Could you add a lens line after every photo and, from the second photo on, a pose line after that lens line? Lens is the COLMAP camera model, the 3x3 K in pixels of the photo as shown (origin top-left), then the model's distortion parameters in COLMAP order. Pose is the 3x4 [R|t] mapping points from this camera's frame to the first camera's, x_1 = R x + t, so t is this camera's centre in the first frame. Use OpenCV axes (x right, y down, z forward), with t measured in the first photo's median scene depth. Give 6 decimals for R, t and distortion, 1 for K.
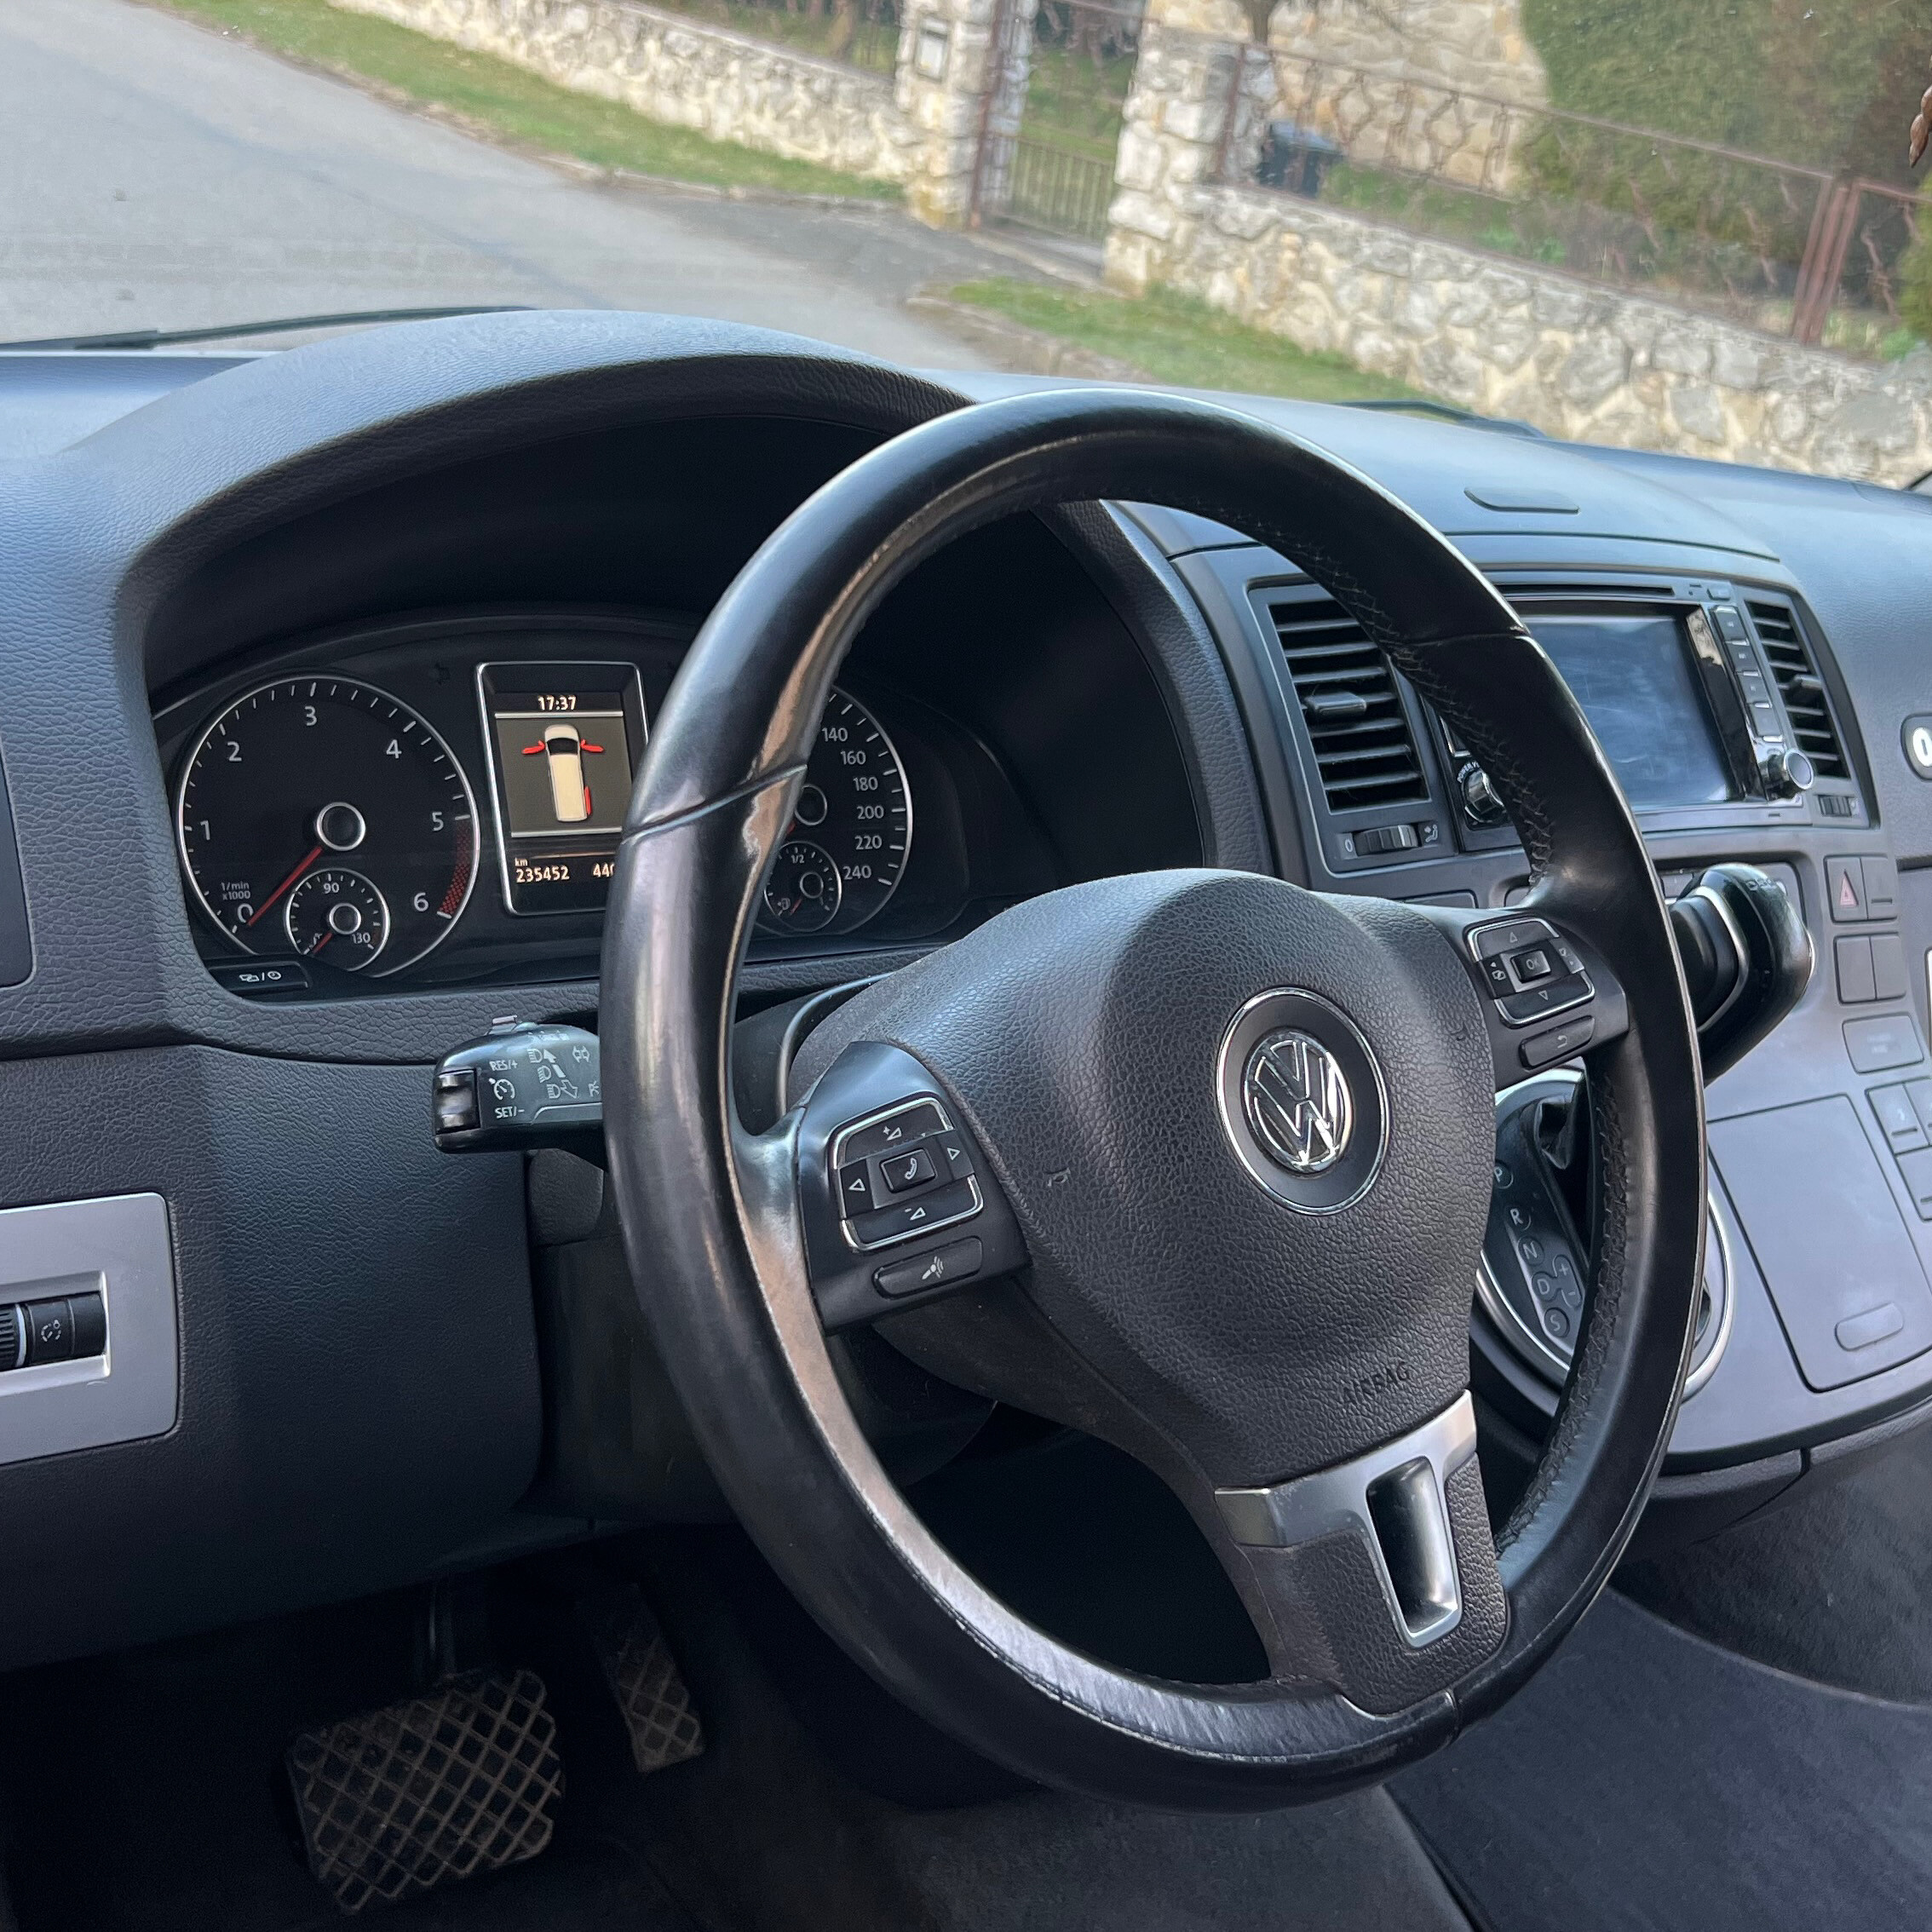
lens RADIAL K [[2277.4, 0, 967.0], [0, 2277.4, 935.0], [0, 0, 1]] dist [0.167862, -0.464167]
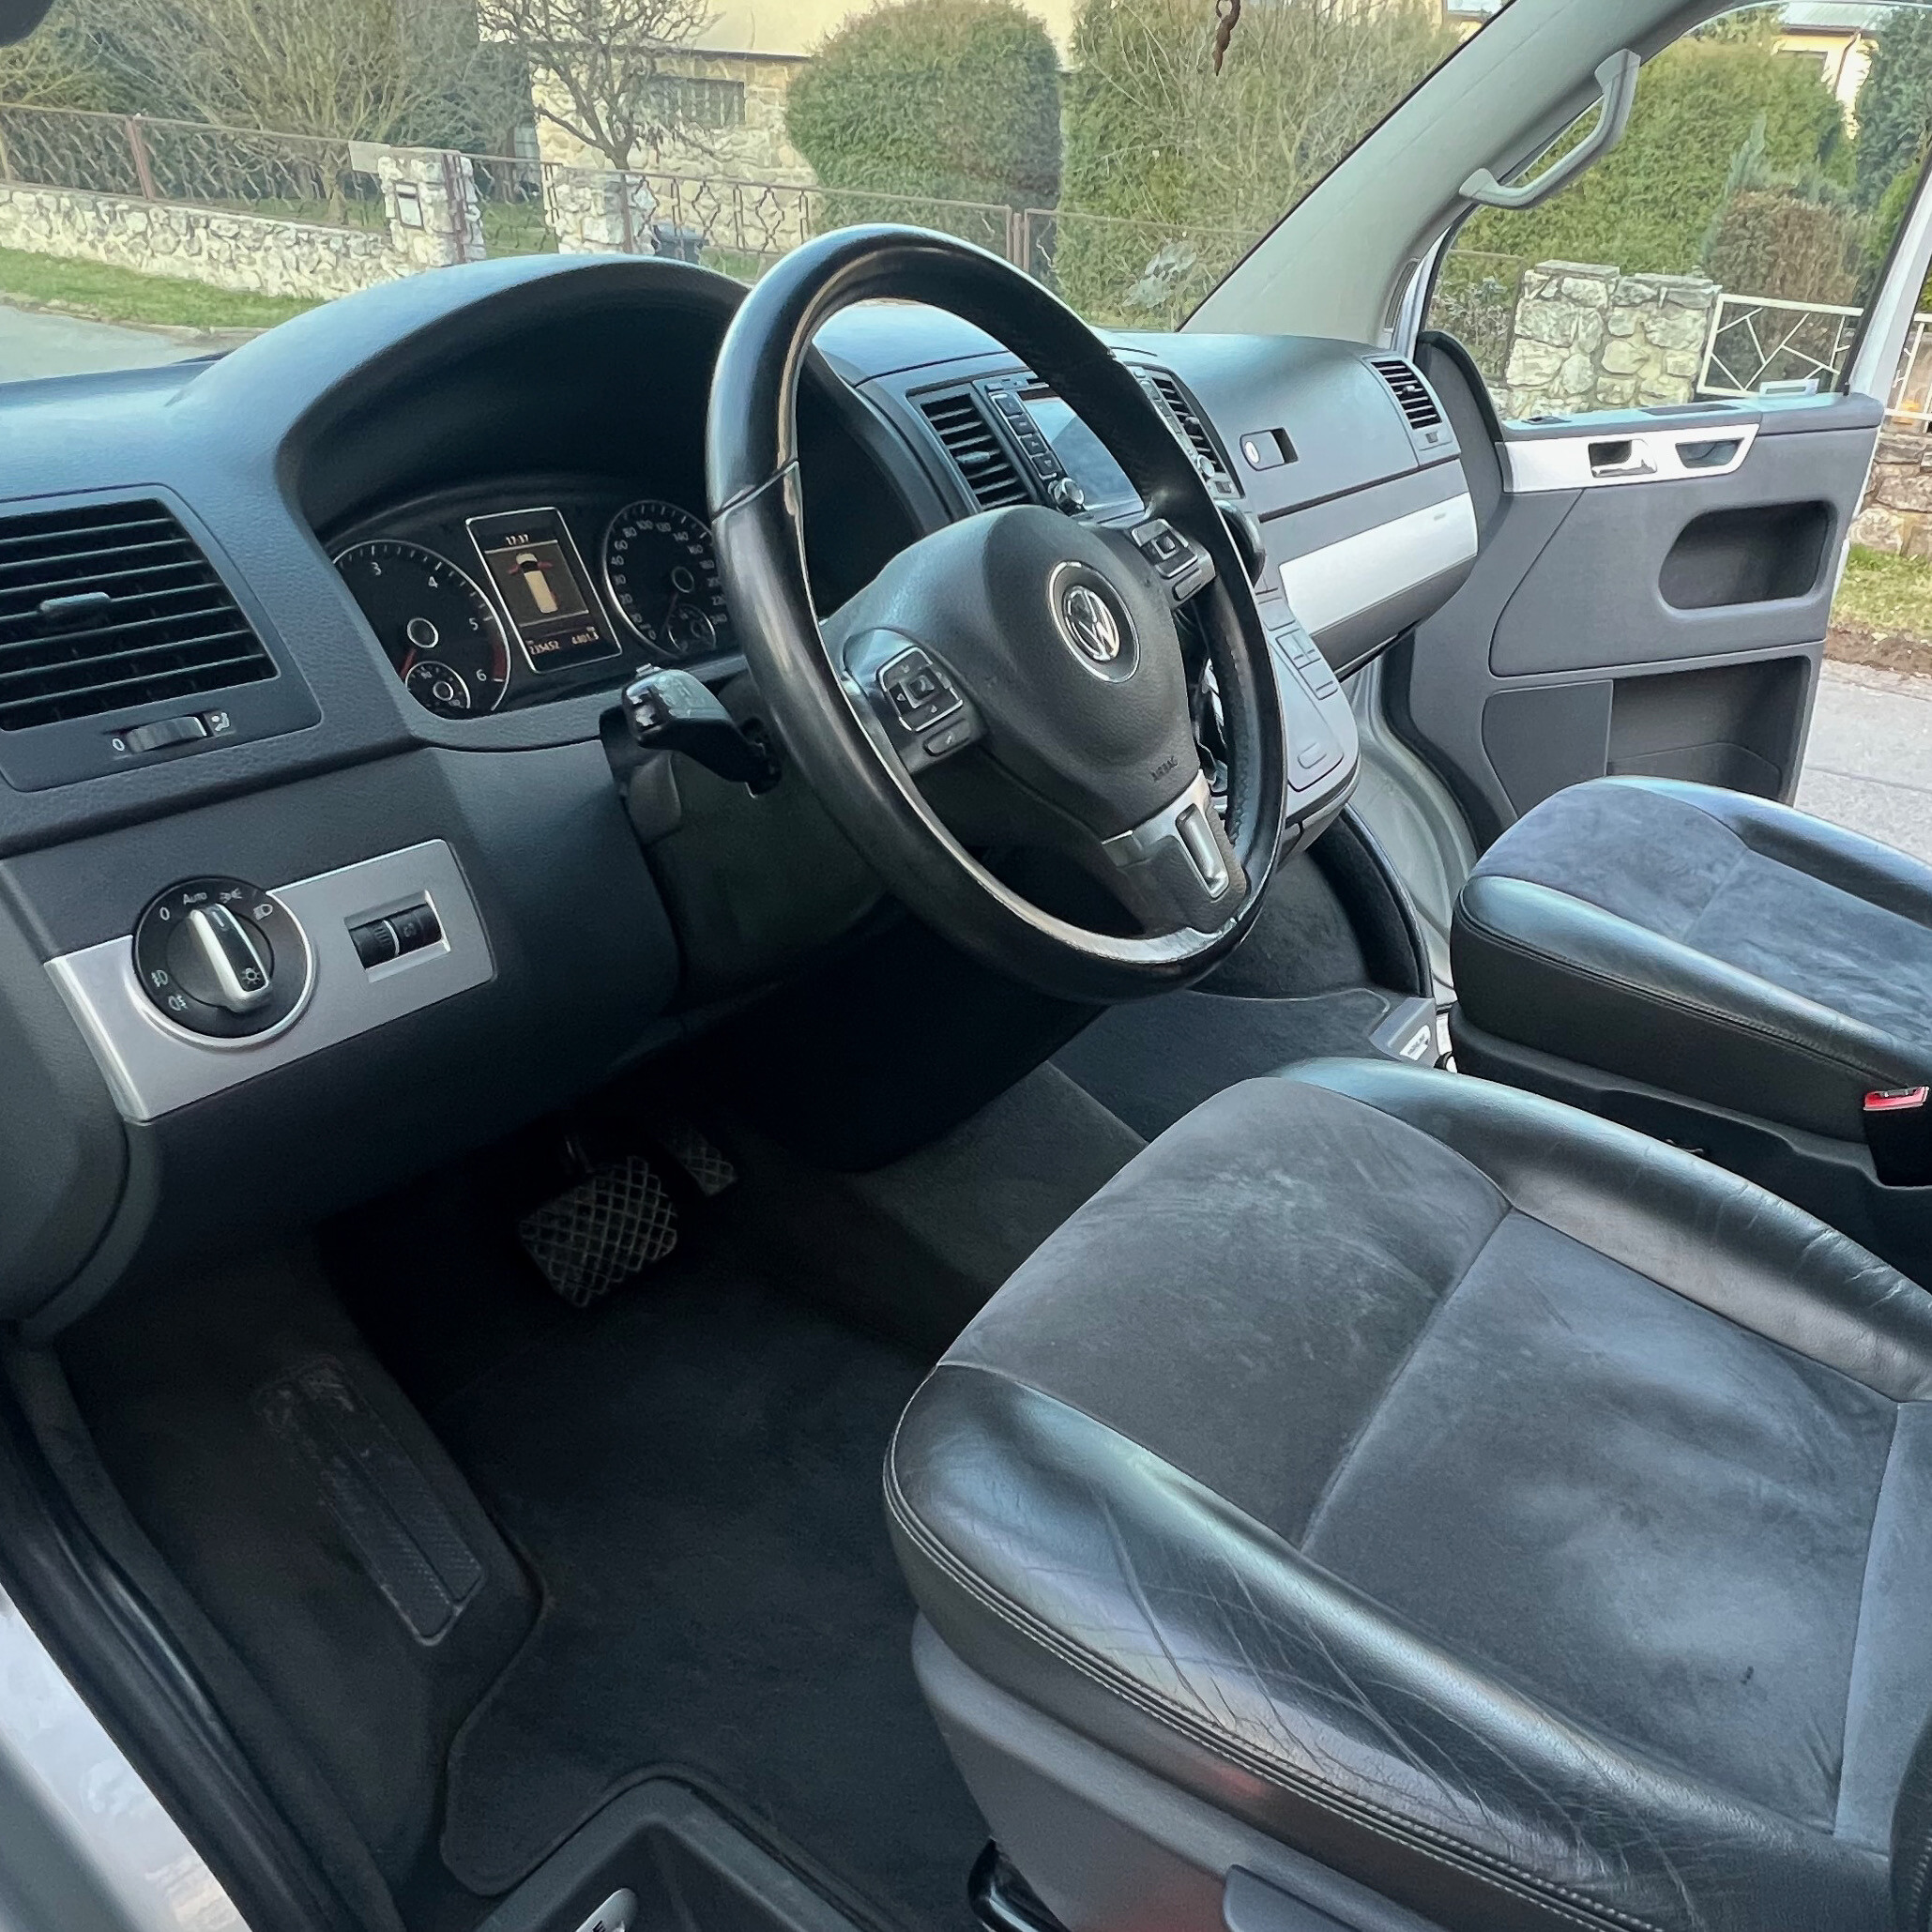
lens RADIAL K [[1418.6, 0, 971.1], [0, 1418.6, 1020.4], [0, 0, 1]] dist [-0.018492, 0.012568]
pose [[0.934631, -0.271268, 0.229955, -0.180002], [0.229042, 0.953833, 0.194274, 0.085050], [-0.272039, -0.128905, 0.953613, -0.039447]]
